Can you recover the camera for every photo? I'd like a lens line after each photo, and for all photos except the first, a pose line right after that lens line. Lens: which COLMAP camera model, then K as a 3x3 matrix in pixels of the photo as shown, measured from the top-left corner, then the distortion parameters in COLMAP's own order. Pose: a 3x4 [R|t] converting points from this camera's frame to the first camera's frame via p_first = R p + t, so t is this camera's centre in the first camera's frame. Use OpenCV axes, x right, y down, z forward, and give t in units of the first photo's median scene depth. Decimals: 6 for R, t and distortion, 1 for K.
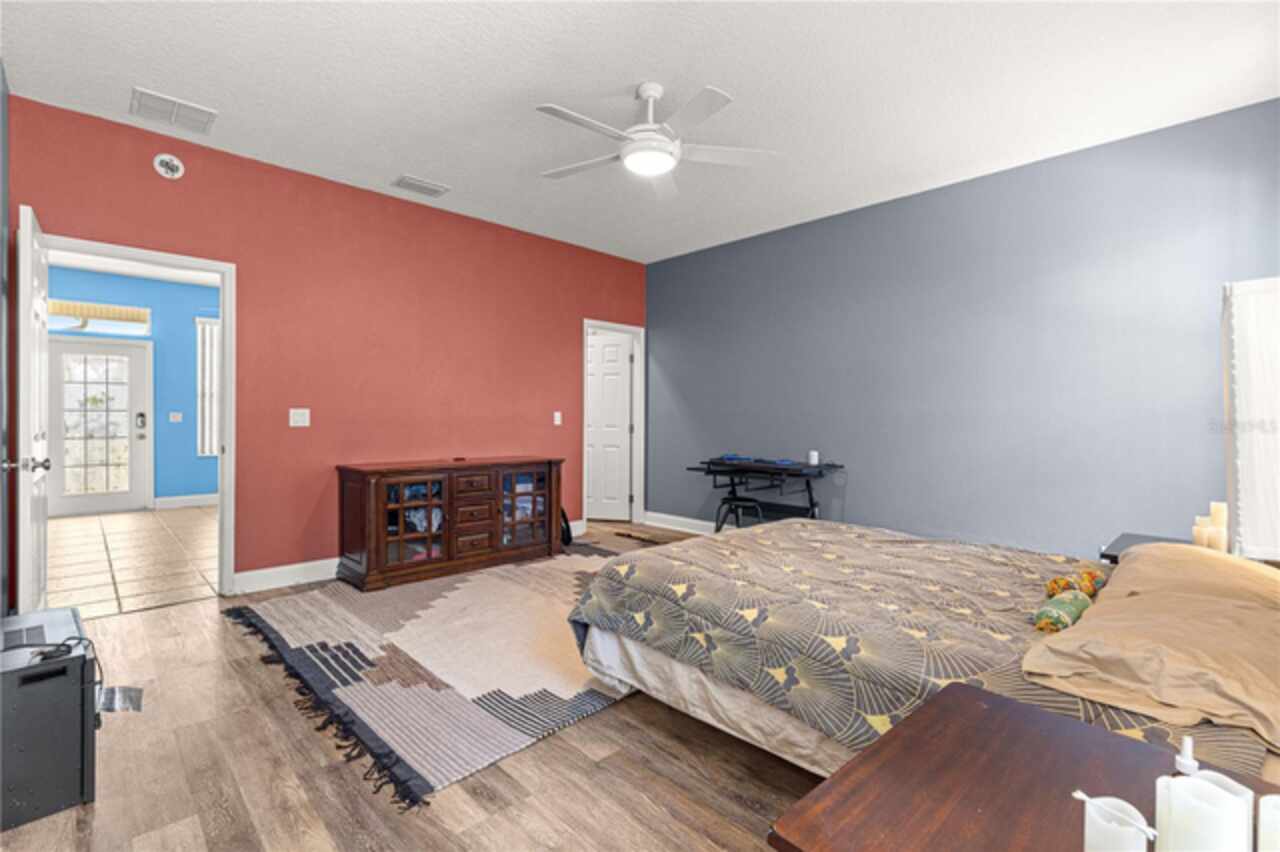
lens RADIAL K [[575.4, 0, 642.9], [0, 575.4, 416.5], [0, 0, 1]] dist [0.000606, -0.000167]
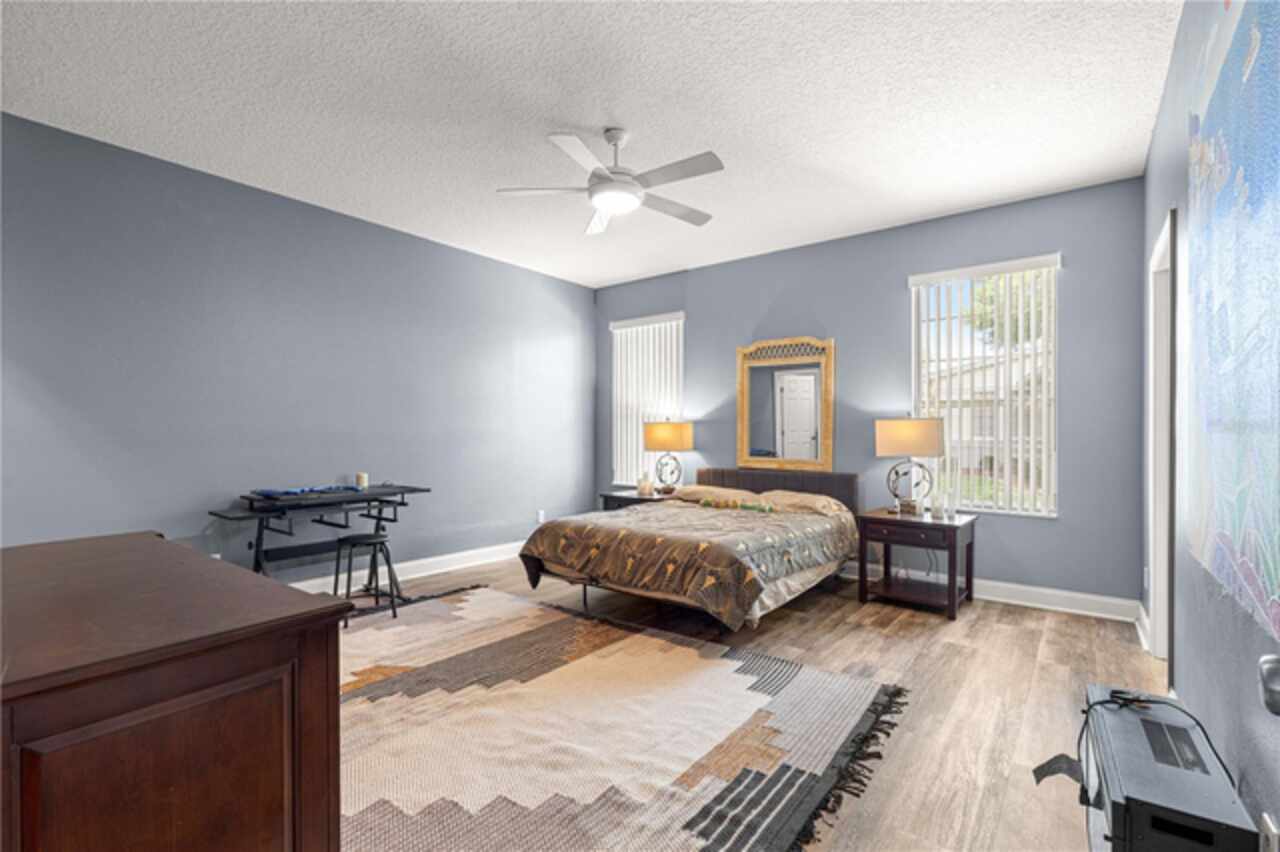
lens RADIAL K [[572.7, 0, 641.3], [0, 572.7, 430.5], [0, 0, 1]] dist [0.003055, -0.000683]
pose [[-0.136929, 0.003643, 0.990574, -1.350422], [-0.001948, 0.999990, -0.003947, -0.009207], [-0.990579, -0.002470, -0.136920, 1.403022]]
